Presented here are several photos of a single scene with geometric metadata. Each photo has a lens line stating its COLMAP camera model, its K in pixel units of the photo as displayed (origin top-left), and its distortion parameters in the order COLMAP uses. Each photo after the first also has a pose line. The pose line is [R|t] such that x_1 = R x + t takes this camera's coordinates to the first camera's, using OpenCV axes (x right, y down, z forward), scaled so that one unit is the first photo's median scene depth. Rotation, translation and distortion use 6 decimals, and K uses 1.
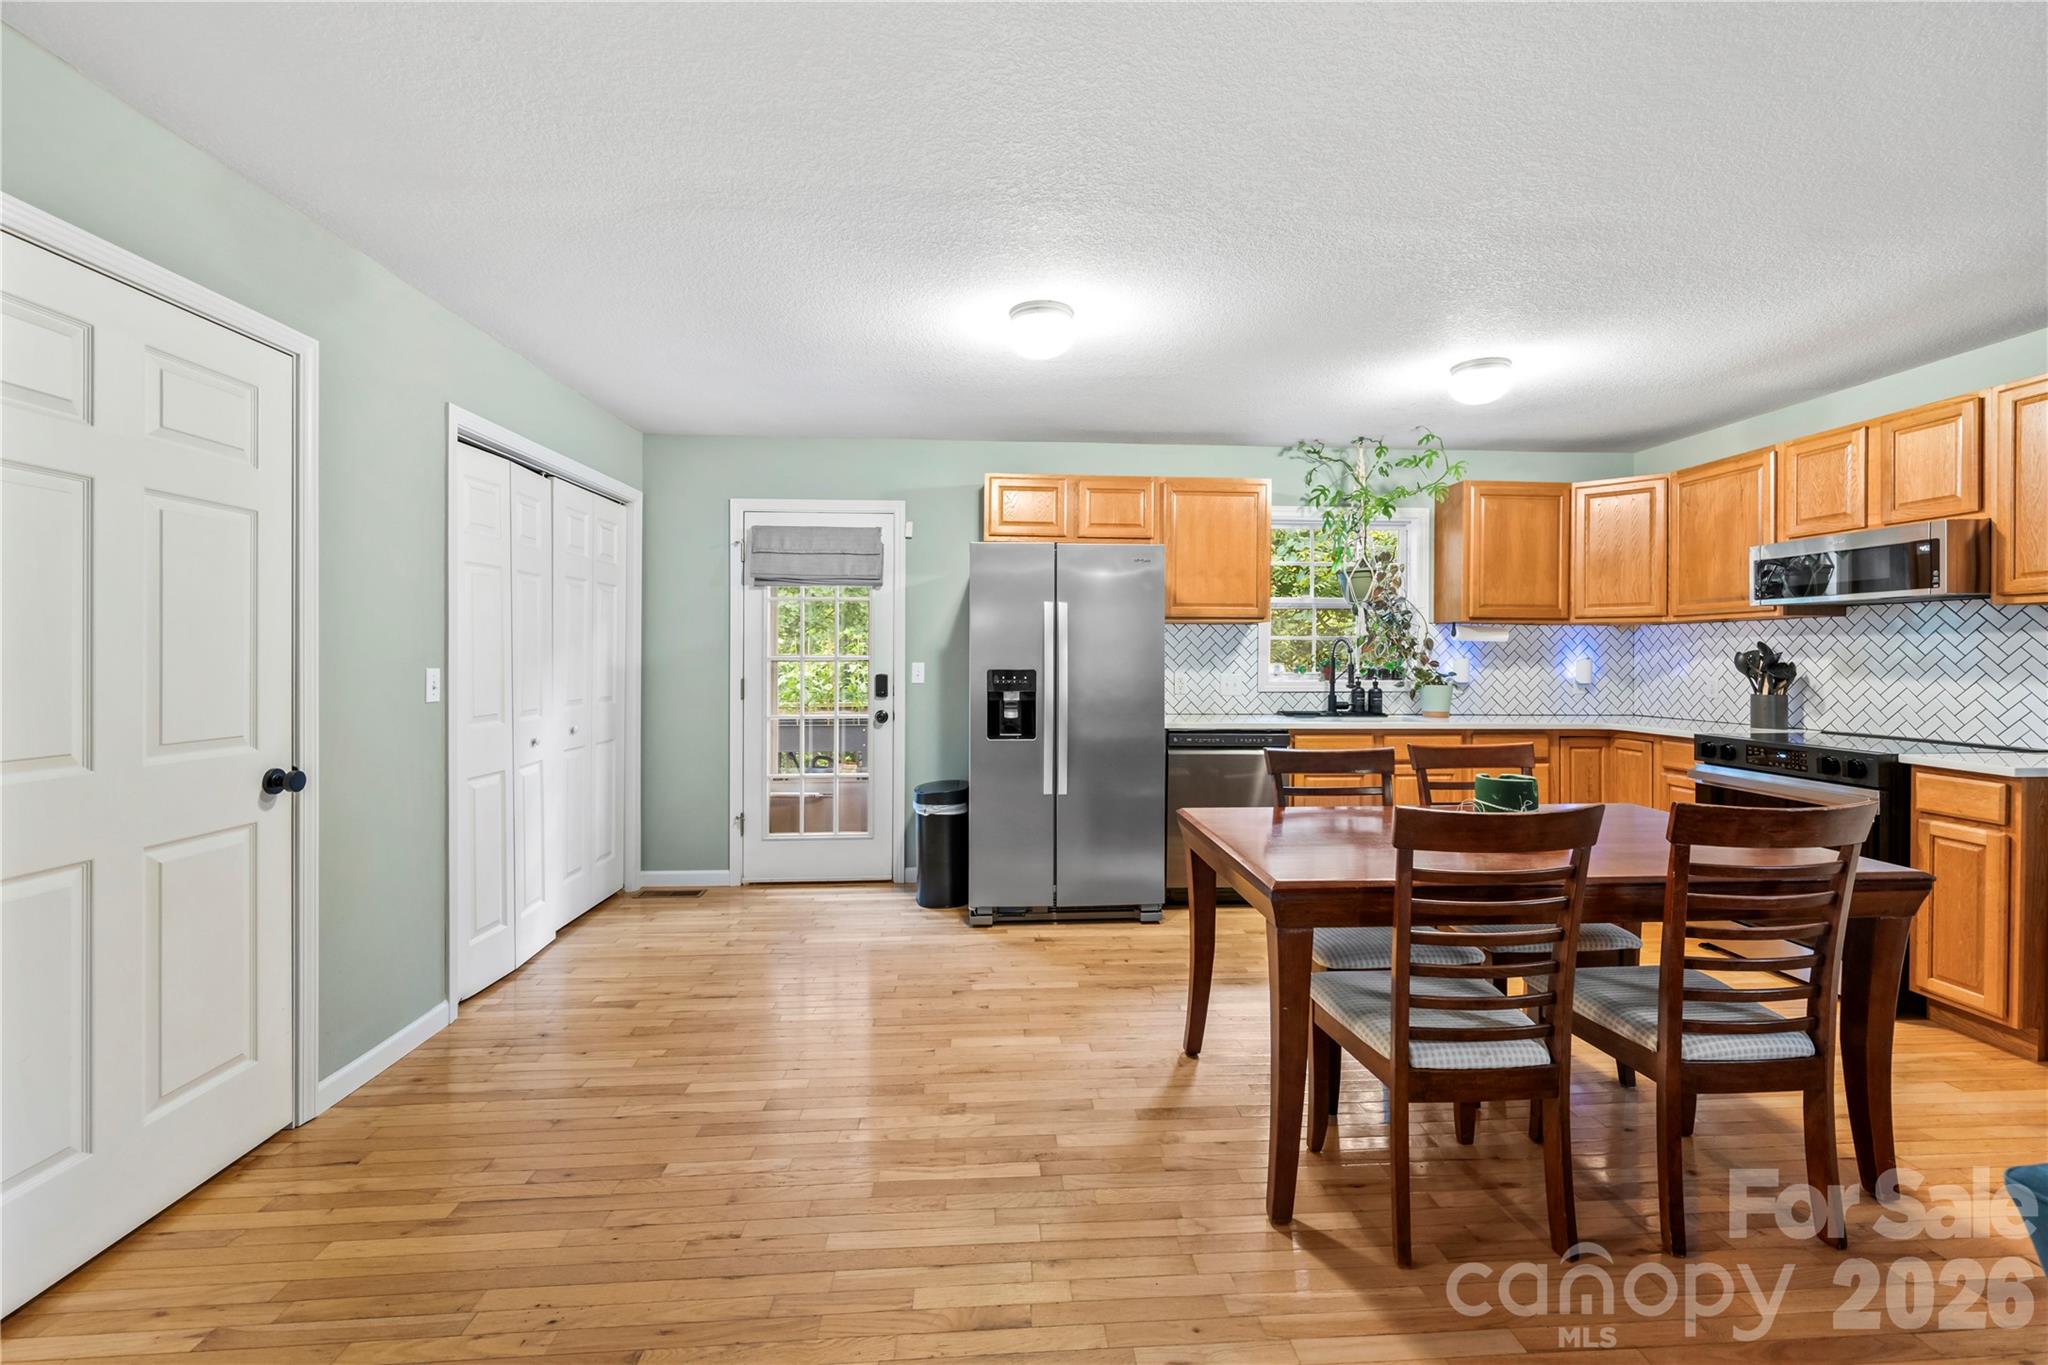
lens RADIAL K [[826.1, 0, 1041.3], [0, 826.1, 665.8], [0, 0, 1]] dist [-0.000868, 0.000076]
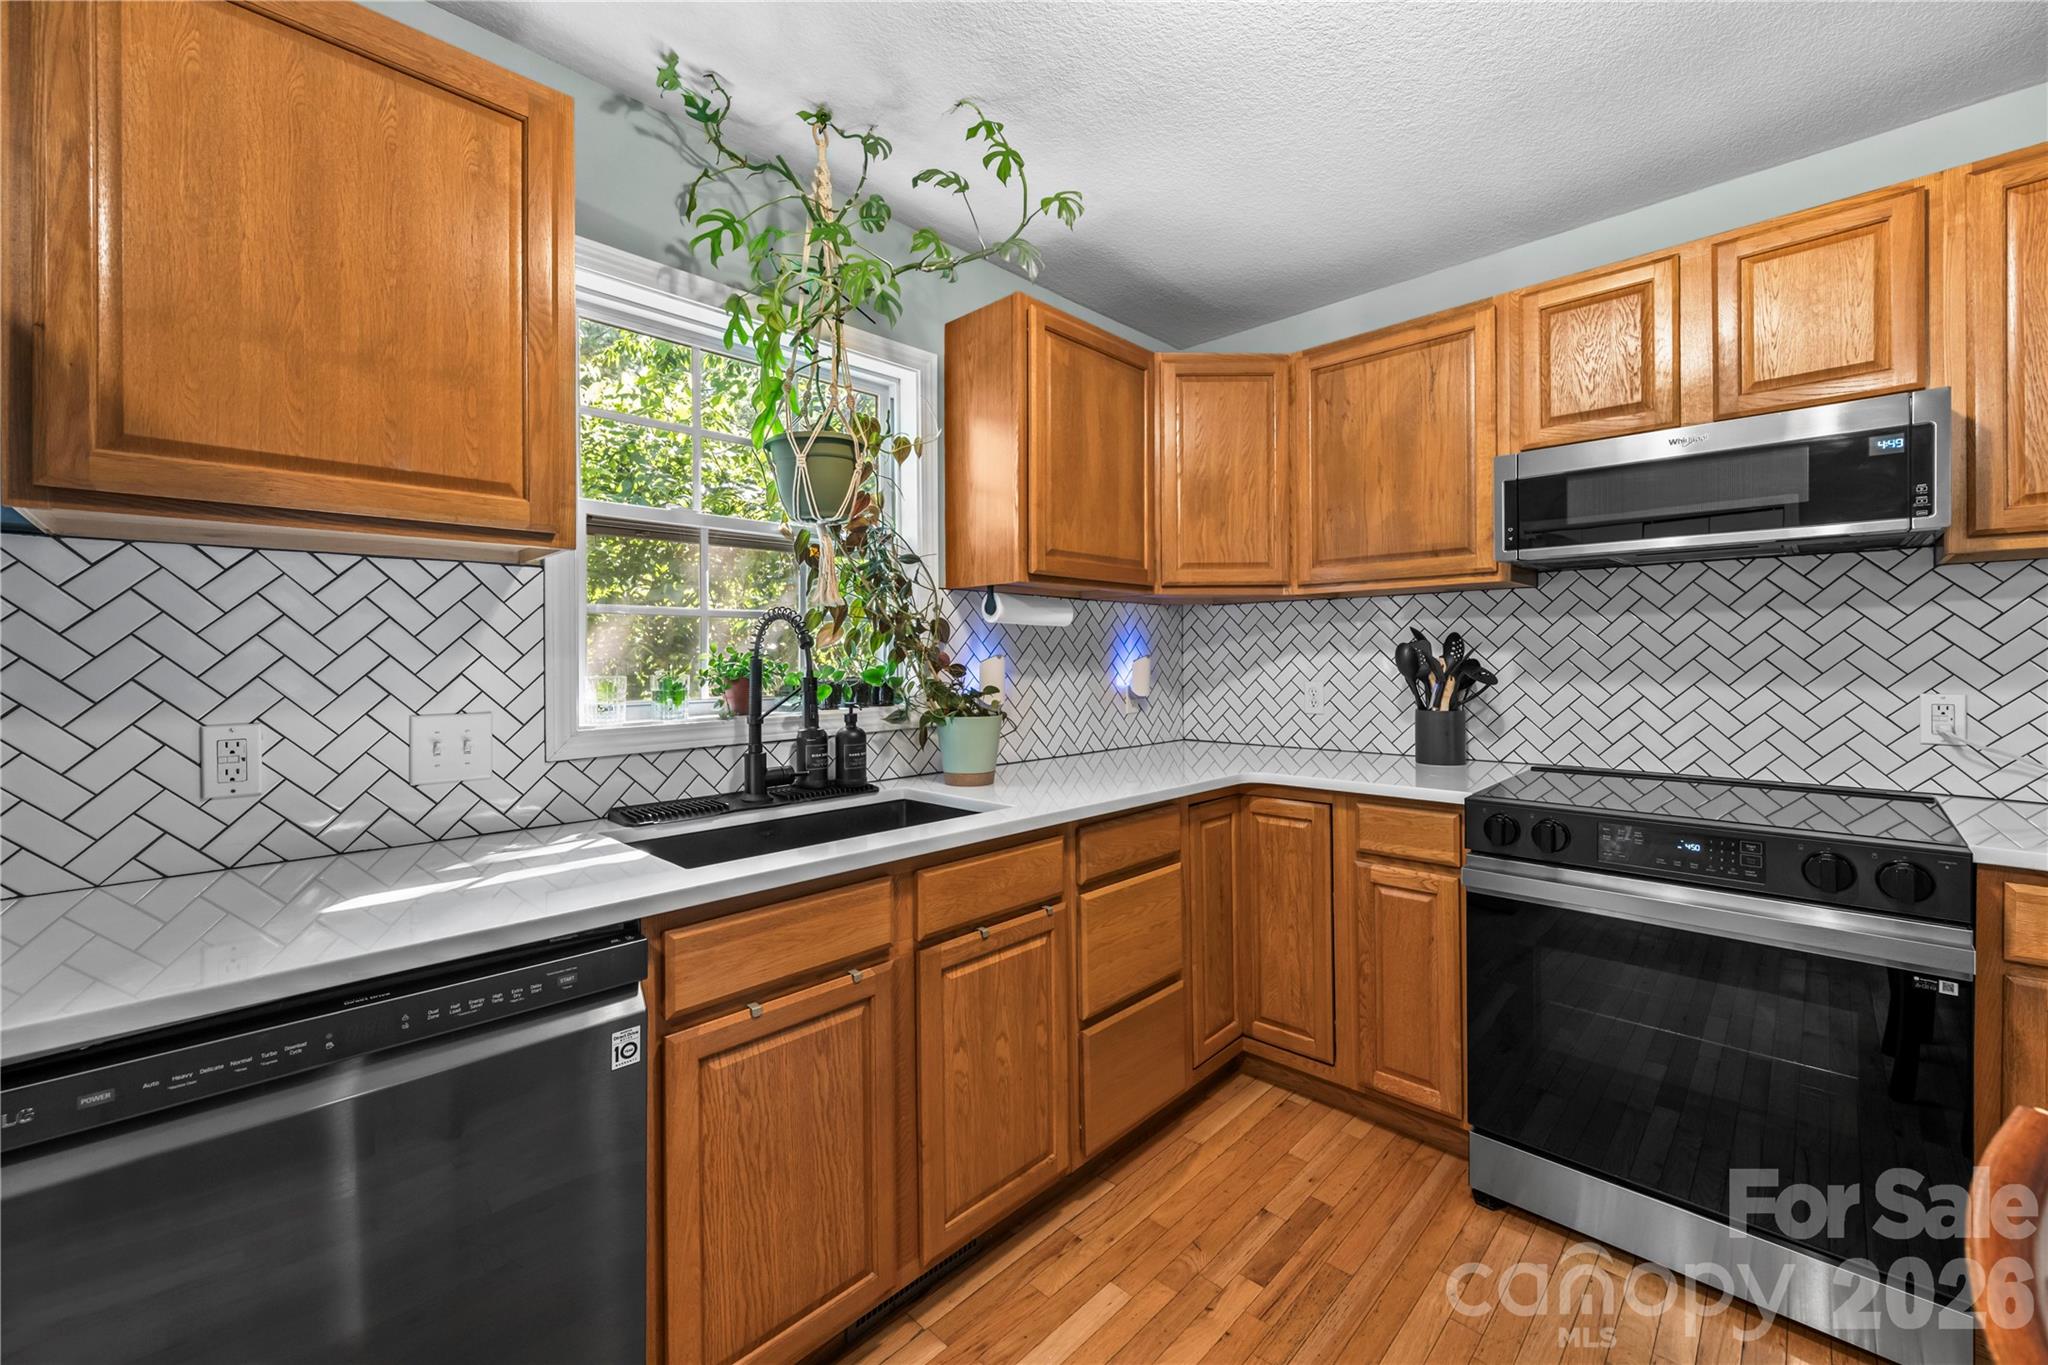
lens RADIAL K [[826.1, 0, 1020.4], [0, 826.1, 655.1], [0, 0, 1]] dist [-0.000868, 0.000076]
pose [[0.742855, -0.008486, 0.669398, 0.192153], [0.017762, 0.999817, -0.007037, -0.007680], [-0.669217, 0.017117, 0.742870, 0.656962]]
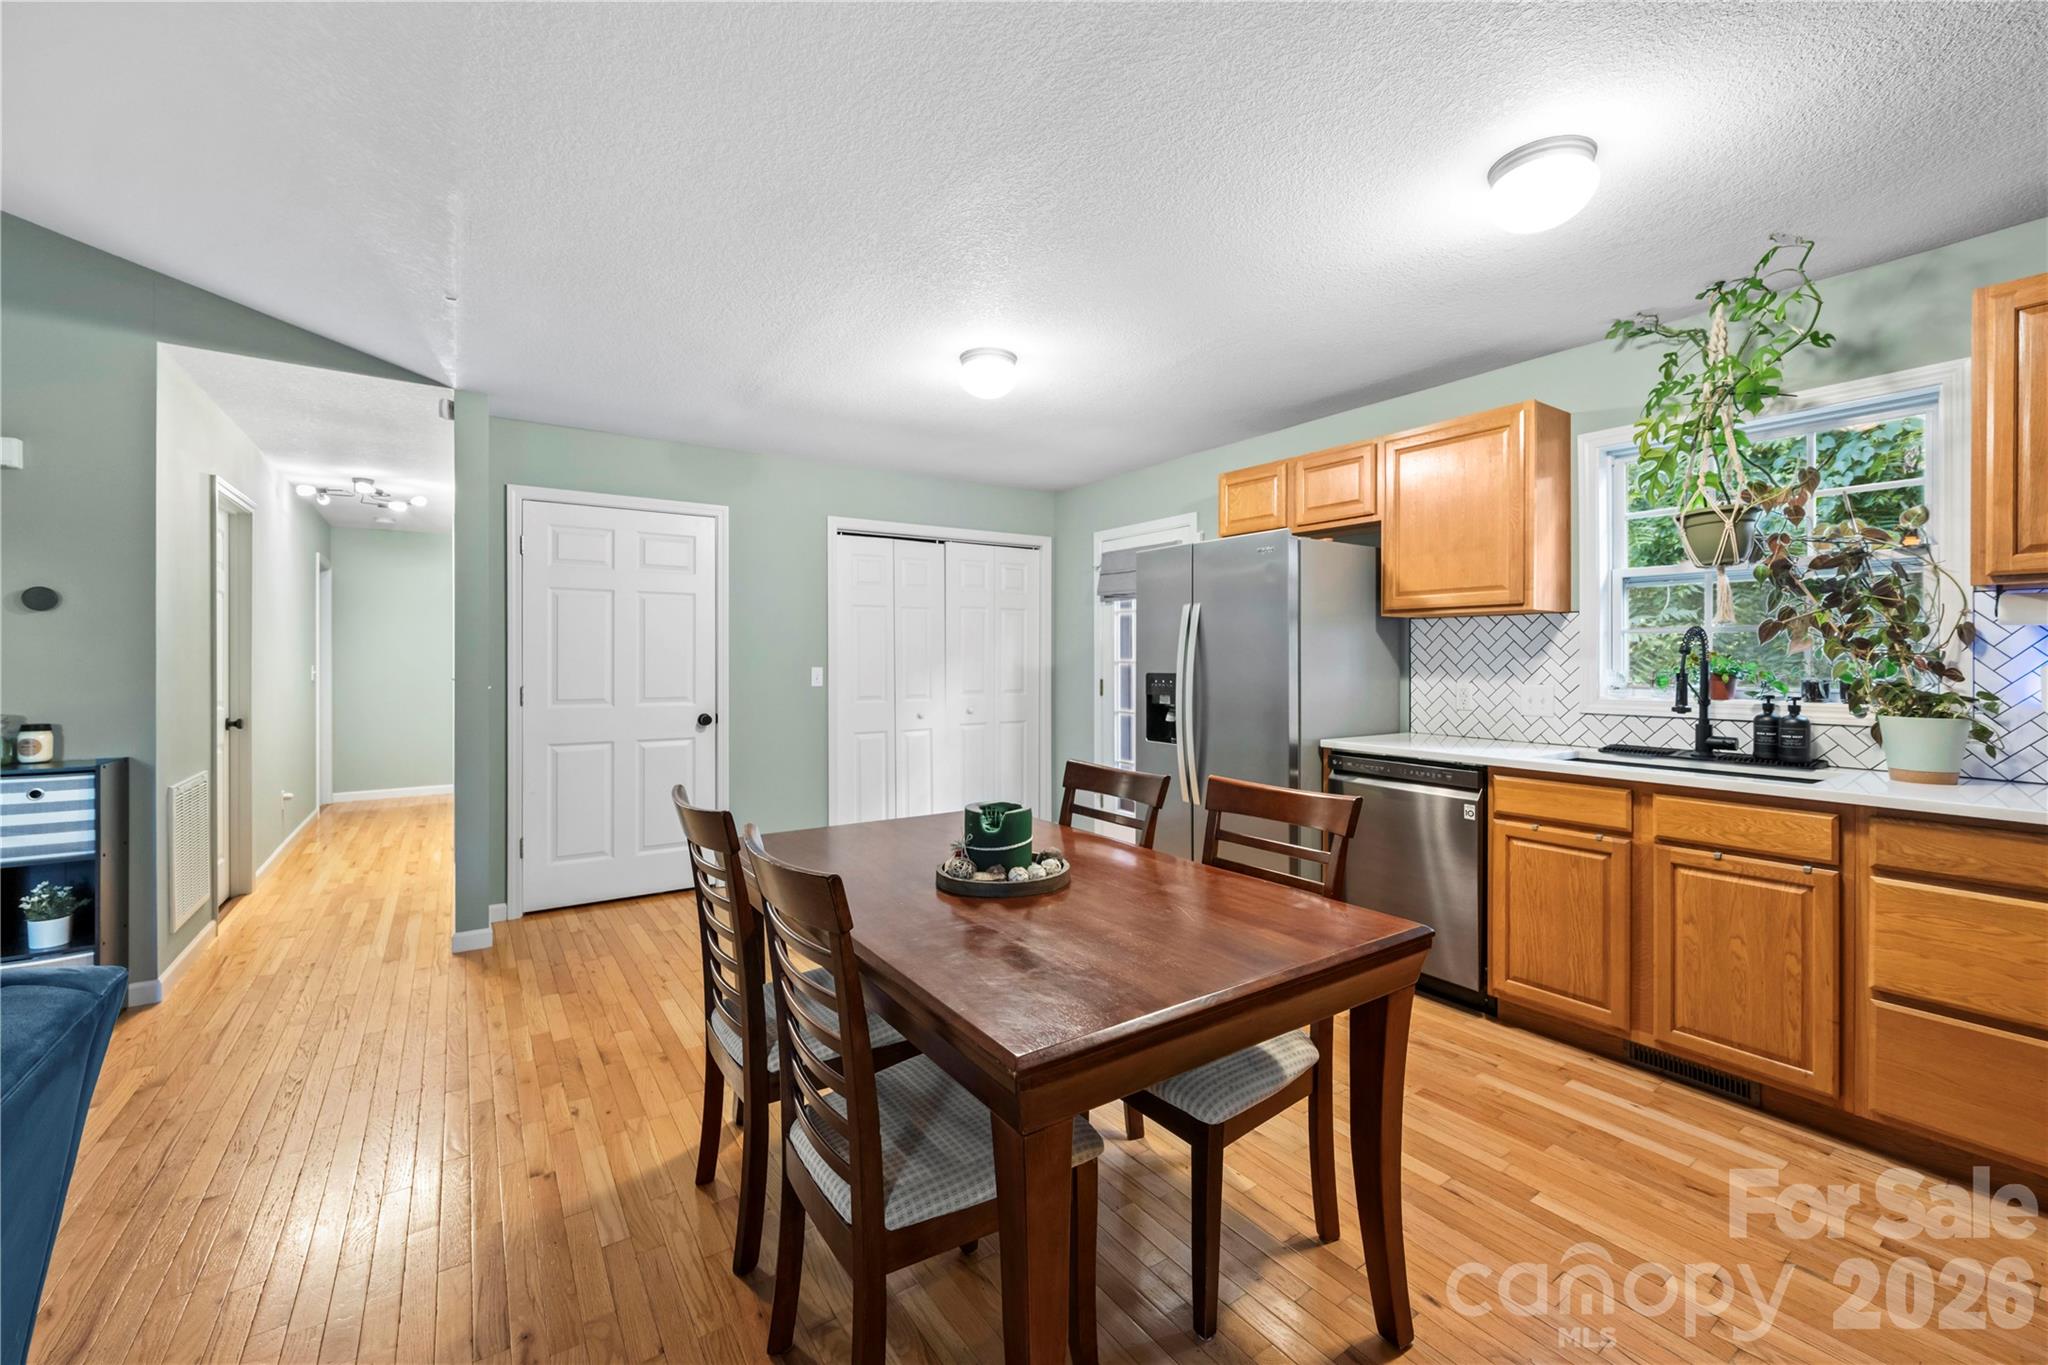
lens RADIAL K [[826.1, 0, 1051.9], [0, 826.1, 659.8], [0, 0, 1]] dist [-0.000868, 0.000076]
pose [[0.526211, -0.001673, -0.850353, 0.650578], [-0.008877, 0.999933, -0.007461, -0.002831], [0.850308, 0.011475, 0.526161, 0.306856]]
